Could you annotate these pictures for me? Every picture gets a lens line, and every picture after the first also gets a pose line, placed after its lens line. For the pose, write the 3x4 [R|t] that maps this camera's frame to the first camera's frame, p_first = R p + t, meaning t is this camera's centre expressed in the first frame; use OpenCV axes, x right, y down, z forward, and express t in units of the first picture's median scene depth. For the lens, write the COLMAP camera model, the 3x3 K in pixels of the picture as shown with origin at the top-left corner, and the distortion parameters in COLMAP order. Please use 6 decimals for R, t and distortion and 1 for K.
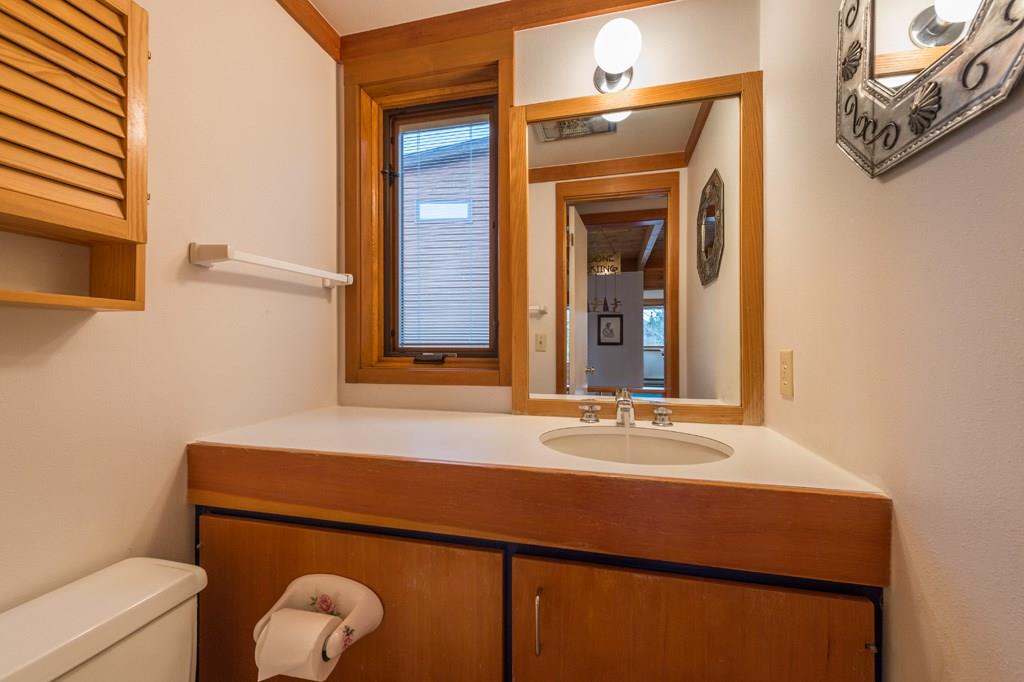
lens RADIAL K [[397.9, 0, 512.7], [0, 397.9, 343.5], [0, 0, 1]] dist [-0.002547, -0.001141]
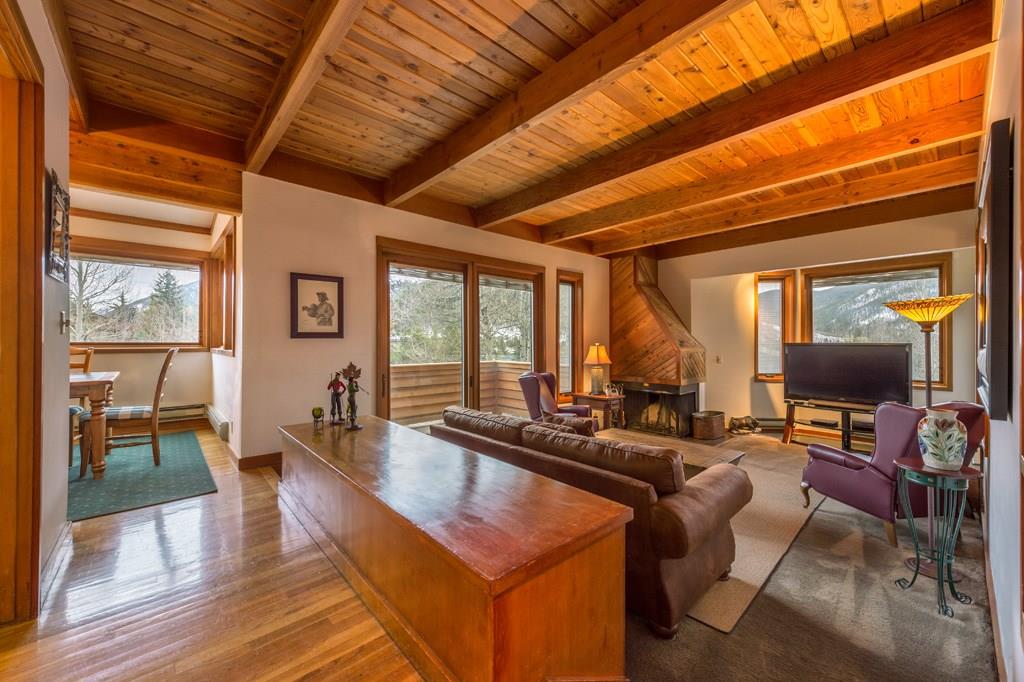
lens RADIAL K [[397.9, 0, 506.0], [0, 397.9, 341.9], [0, 0, 1]] dist [-0.002547, -0.001141]
pose [[0.573704, -0.002111, 0.819060, -0.013449], [0.001992, 0.999997, 0.001182, 0.007985], [-0.819061, 0.000954, 0.573706, 0.548206]]
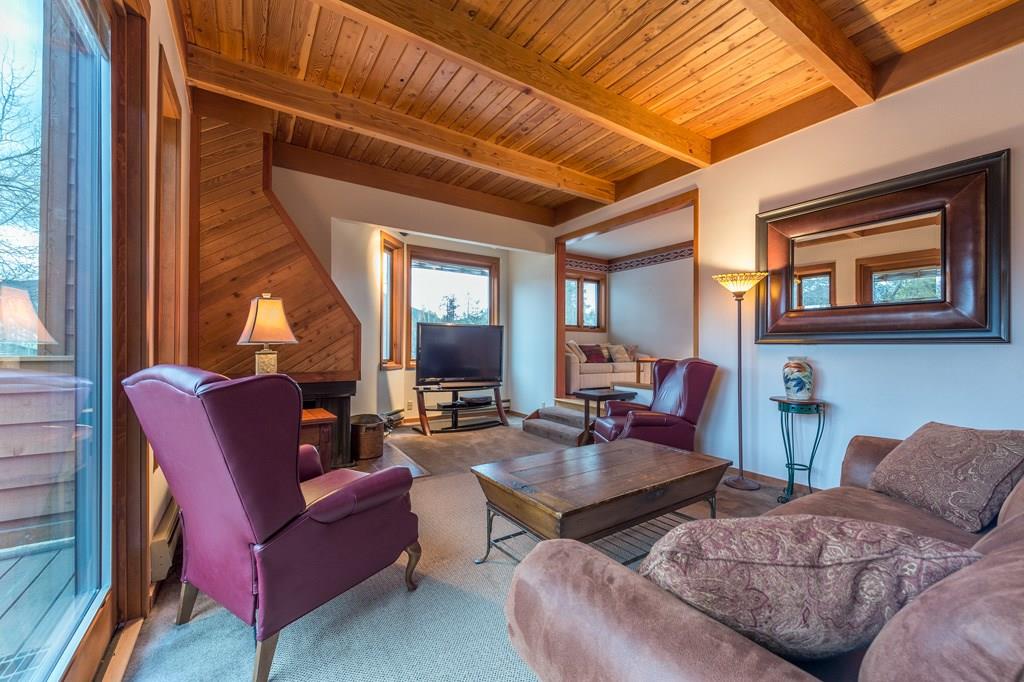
lens RADIAL K [[397.9, 0, 510.2], [0, 397.9, 345.4], [0, 0, 1]] dist [-0.002547, -0.001141]
pose [[-0.733856, -0.005547, 0.679282, 0.348690], [-0.006898, 0.999976, 0.000713, 0.049859], [-0.679270, -0.004163, -0.733877, 0.936293]]
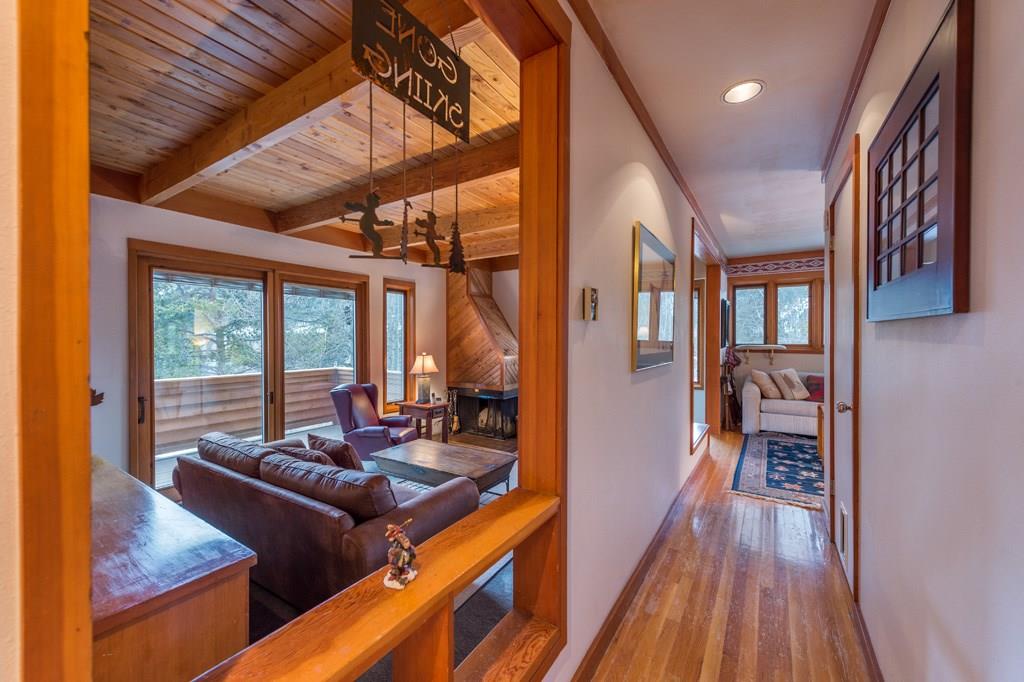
lens RADIAL K [[397.9, 0, 513.1], [0, 397.9, 339.7], [0, 0, 1]] dist [-0.002547, -0.001141]
pose [[0.323834, -0.006342, 0.946093, 0.031990], [-0.000034, 0.999977, 0.006715, -0.018174], [-0.946114, -0.002207, 0.323826, 0.428375]]
